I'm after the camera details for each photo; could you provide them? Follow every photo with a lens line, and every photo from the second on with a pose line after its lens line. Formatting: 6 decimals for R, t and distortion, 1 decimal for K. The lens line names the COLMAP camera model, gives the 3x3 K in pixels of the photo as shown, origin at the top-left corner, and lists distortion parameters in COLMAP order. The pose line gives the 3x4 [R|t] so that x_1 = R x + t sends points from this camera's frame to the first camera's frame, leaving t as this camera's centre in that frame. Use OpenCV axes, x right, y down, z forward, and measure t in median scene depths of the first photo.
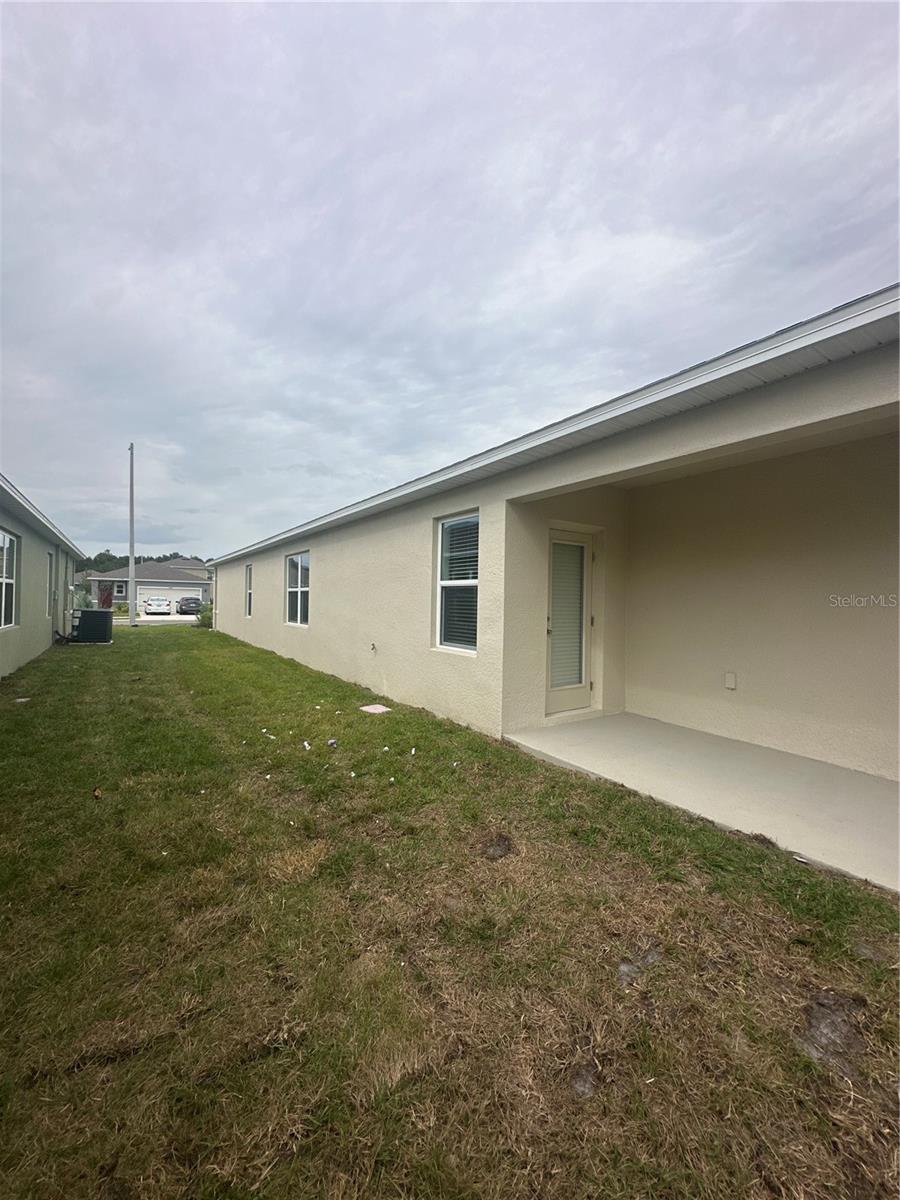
lens RADIAL K [[478.0, 0, 449.0], [0, 478.0, 600.1], [0, 0, 1]] dist [-0.007372, 0.001916]
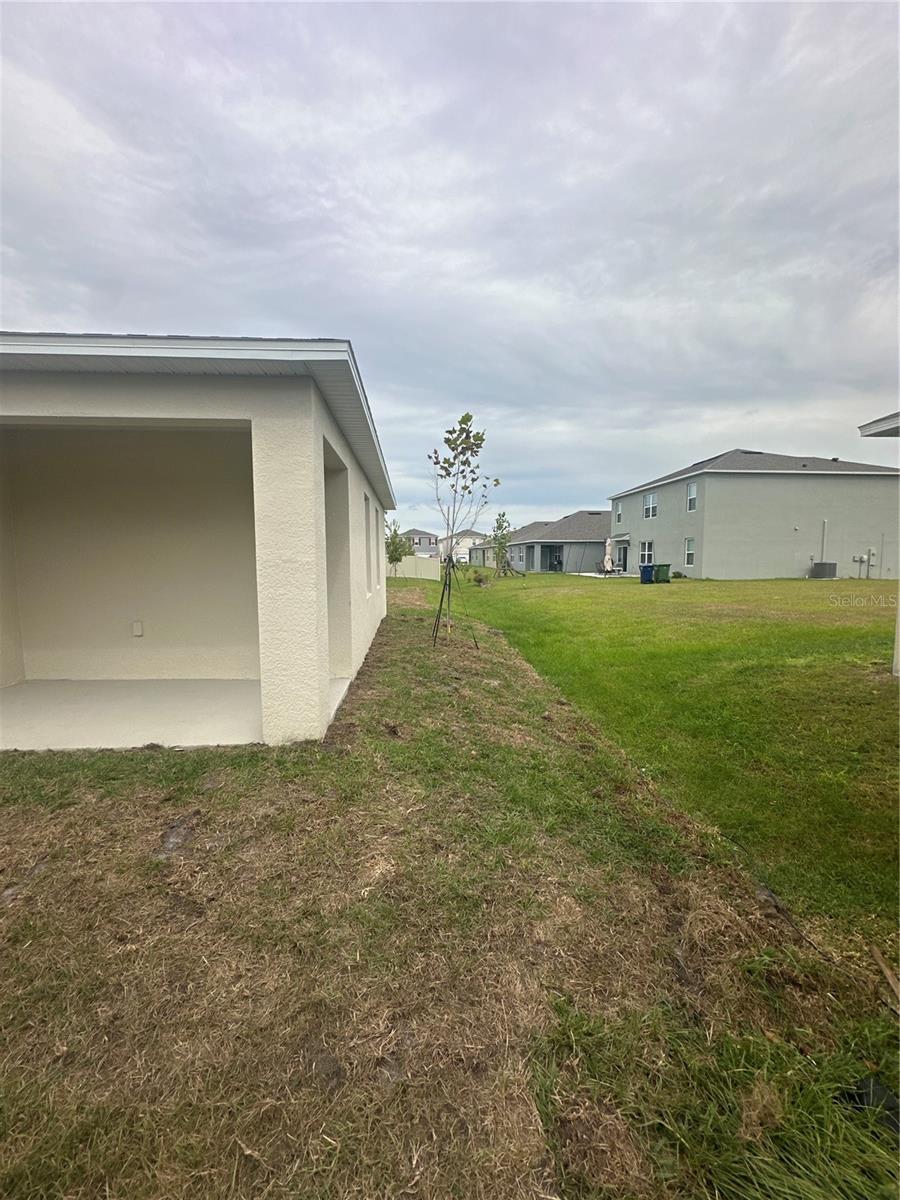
lens RADIAL K [[480.8, 0, 455.4], [0, 480.8, 598.1], [0, 0, 1]] dist [-0.009689, -0.000136]
pose [[0.485145, -0.089686, 0.869822, -0.020435], [0.009147, 0.995192, 0.097511, -0.006108], [-0.874386, -0.039350, 0.483633, -0.304500]]
